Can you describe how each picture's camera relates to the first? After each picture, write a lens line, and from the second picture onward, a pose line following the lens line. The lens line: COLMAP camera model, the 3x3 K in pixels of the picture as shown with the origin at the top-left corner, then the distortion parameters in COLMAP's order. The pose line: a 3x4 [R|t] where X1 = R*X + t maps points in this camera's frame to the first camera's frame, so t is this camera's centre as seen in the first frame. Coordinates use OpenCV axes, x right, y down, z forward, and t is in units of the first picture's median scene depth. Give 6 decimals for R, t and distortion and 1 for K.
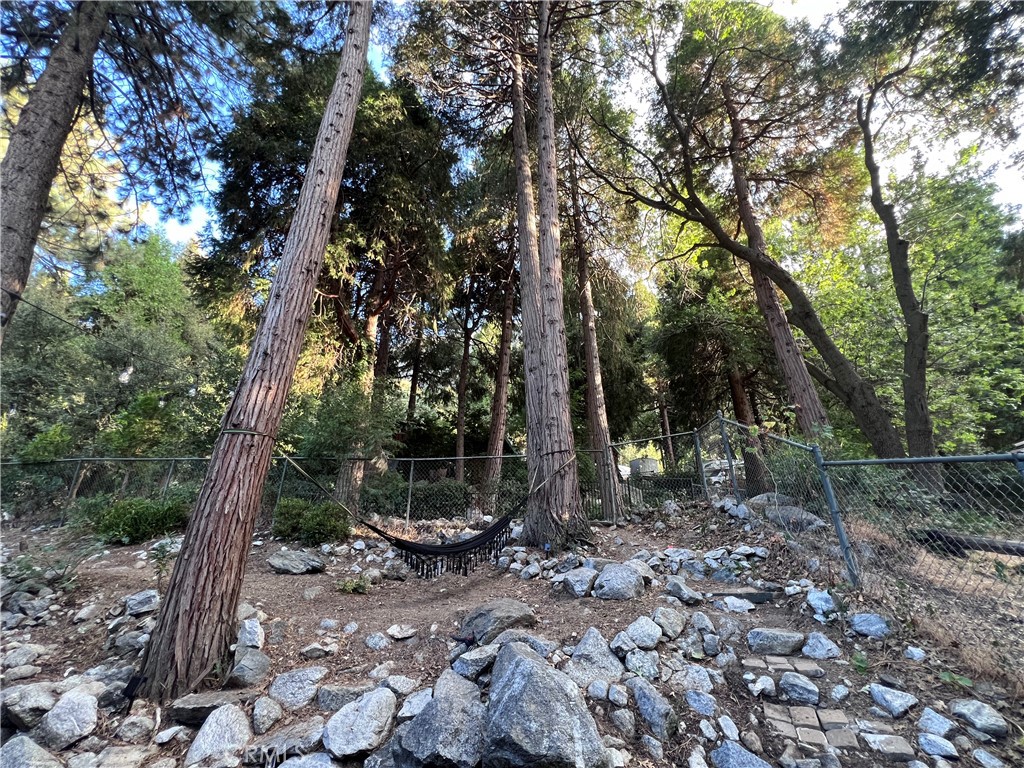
lens RADIAL K [[412.4, 0, 509.2], [0, 412.4, 380.4], [0, 0, 1]] dist [-0.001990, 0.000644]
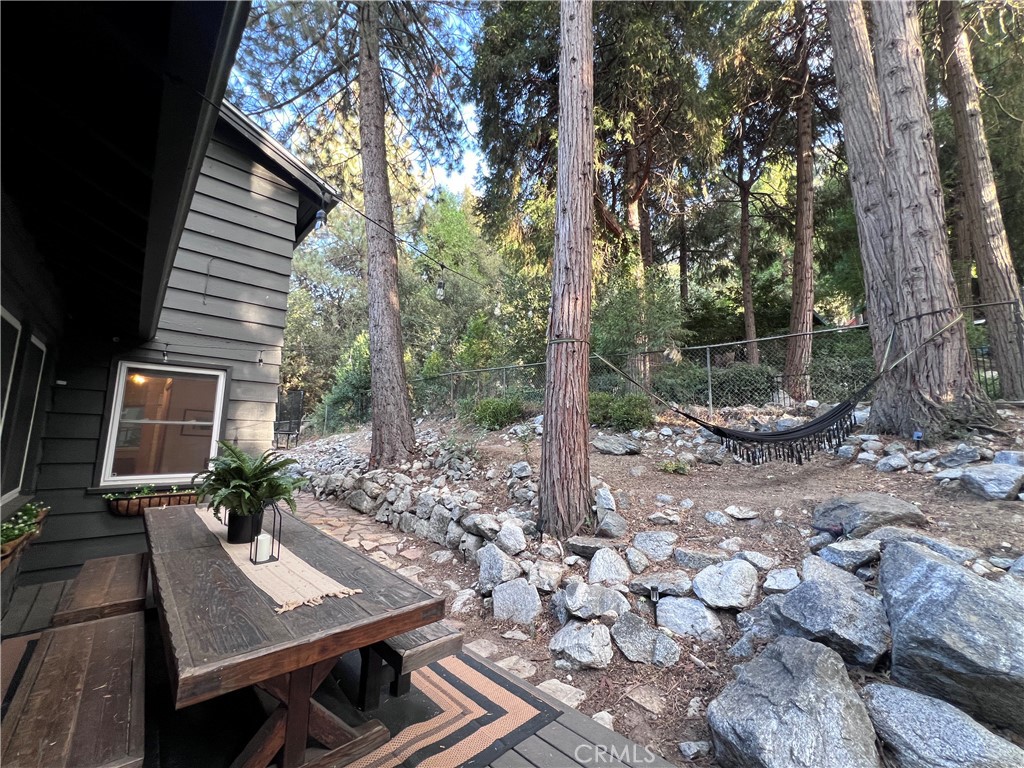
lens RADIAL K [[412.4, 0, 509.2], [0, 412.4, 380.4], [0, 0, 1]] dist [-0.001990, 0.000644]
pose [[0.801926, -0.066299, -0.593733, -0.056322], [0.217428, 0.958057, 0.186688, -0.011574], [0.556453, -0.278804, 0.782706, -0.016329]]
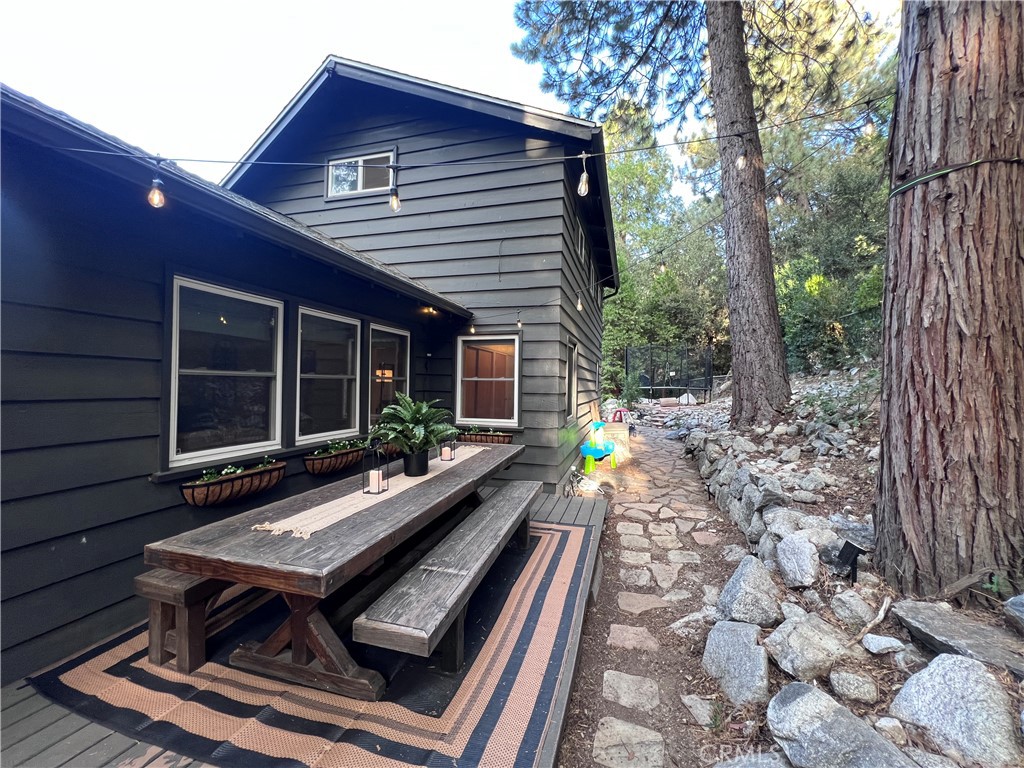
lens RADIAL K [[412.4, 0, 509.2], [0, 412.4, 380.4], [0, 0, 1]] dist [-0.001990, 0.000644]
pose [[-0.101057, -0.014589, -0.994774, -0.043906], [0.377348, 0.924617, -0.051894, 0.118559], [0.920541, -0.380620, -0.087934, 0.287740]]
